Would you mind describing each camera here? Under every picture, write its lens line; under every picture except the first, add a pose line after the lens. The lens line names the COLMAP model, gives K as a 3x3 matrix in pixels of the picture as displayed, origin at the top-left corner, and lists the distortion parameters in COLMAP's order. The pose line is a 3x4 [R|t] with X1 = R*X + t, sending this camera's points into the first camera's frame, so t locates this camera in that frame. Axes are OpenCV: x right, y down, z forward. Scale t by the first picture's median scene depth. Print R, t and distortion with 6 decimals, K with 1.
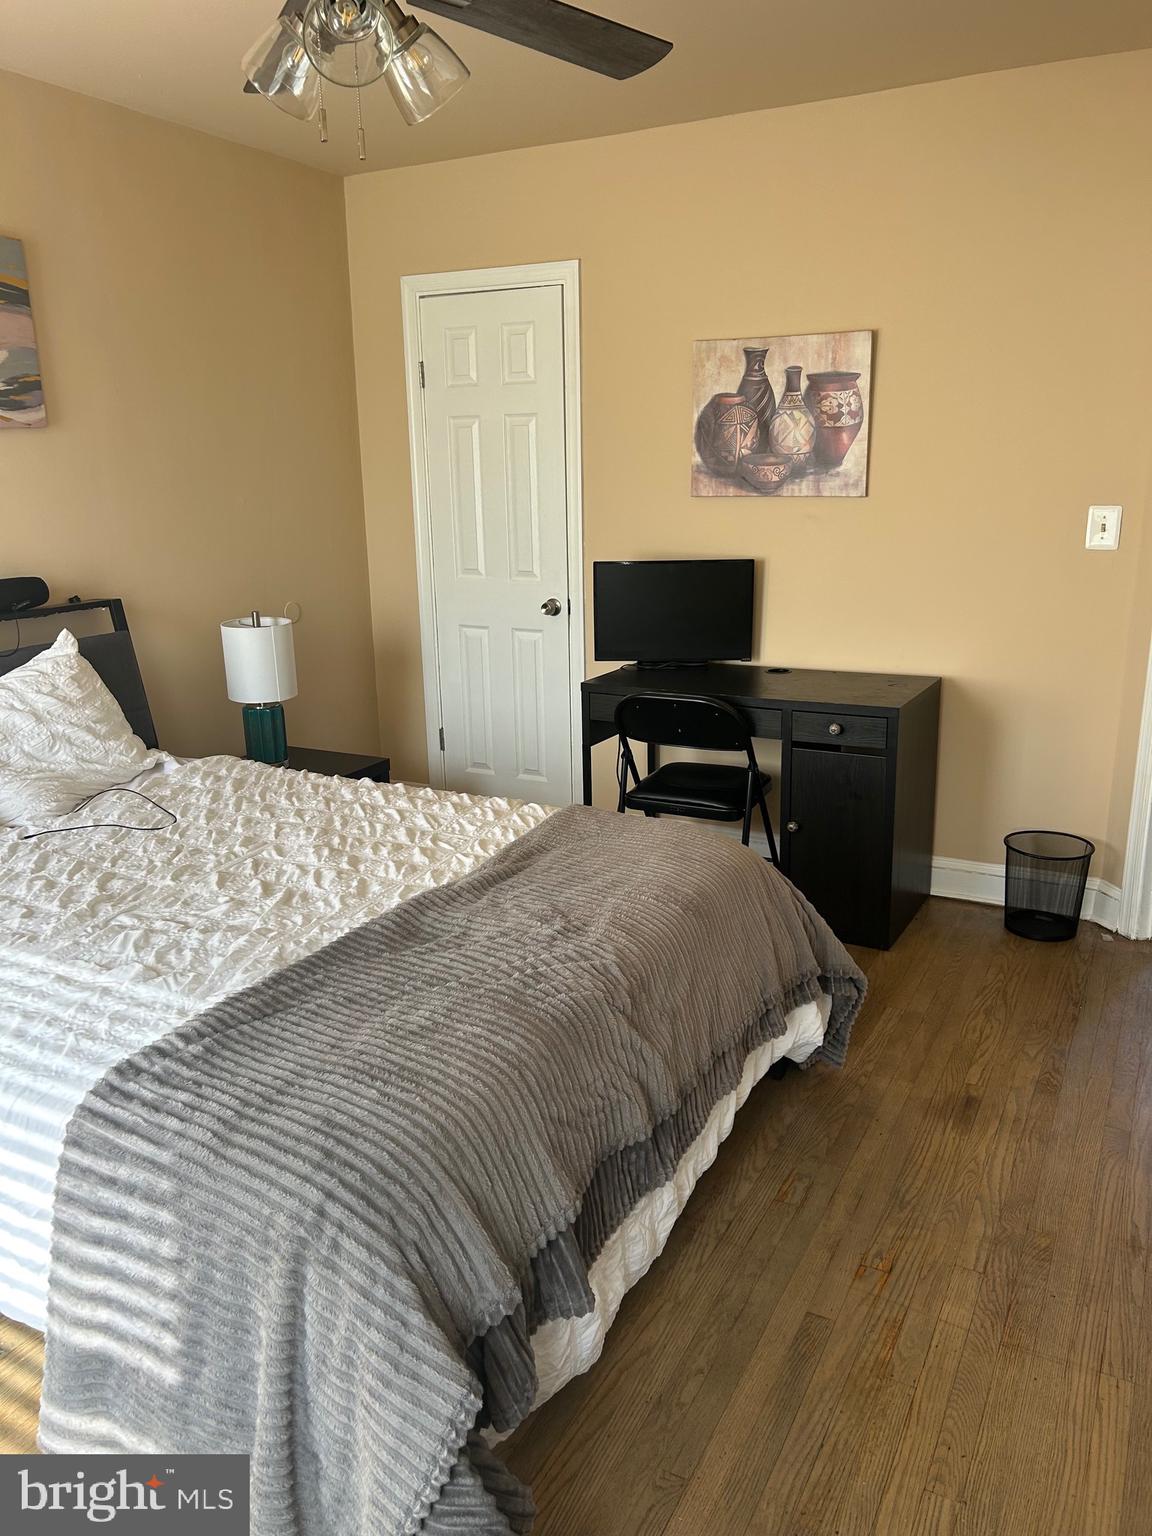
lens RADIAL K [[1150.3, 0, 578.4], [0, 1150.3, 770.6], [0, 0, 1]] dist [0.033256, -0.033466]
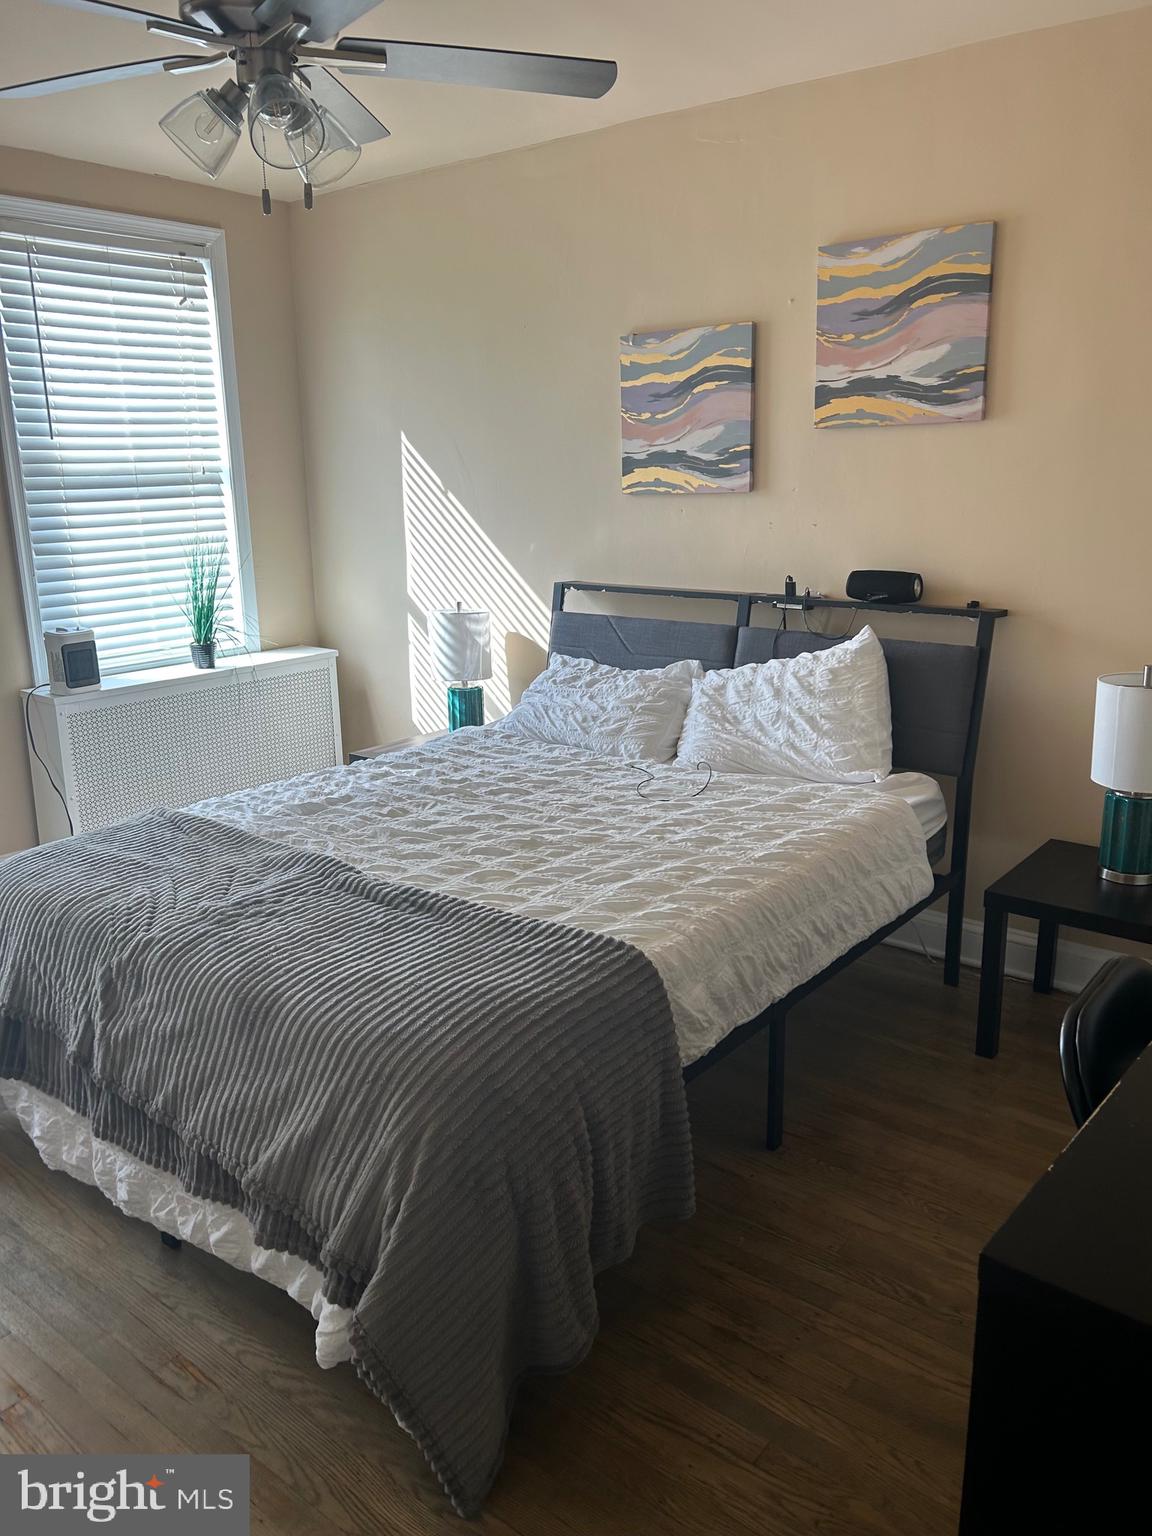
lens RADIAL K [[1150.3, 0, 583.3], [0, 1150.3, 765.1], [0, 0, 1]] dist [0.033256, -0.033466]
pose [[-0.176798, 0.267971, -0.947066, 0.582326], [-0.239503, 0.921588, 0.305472, -0.257598], [0.954663, 0.280832, -0.098756, 0.897723]]
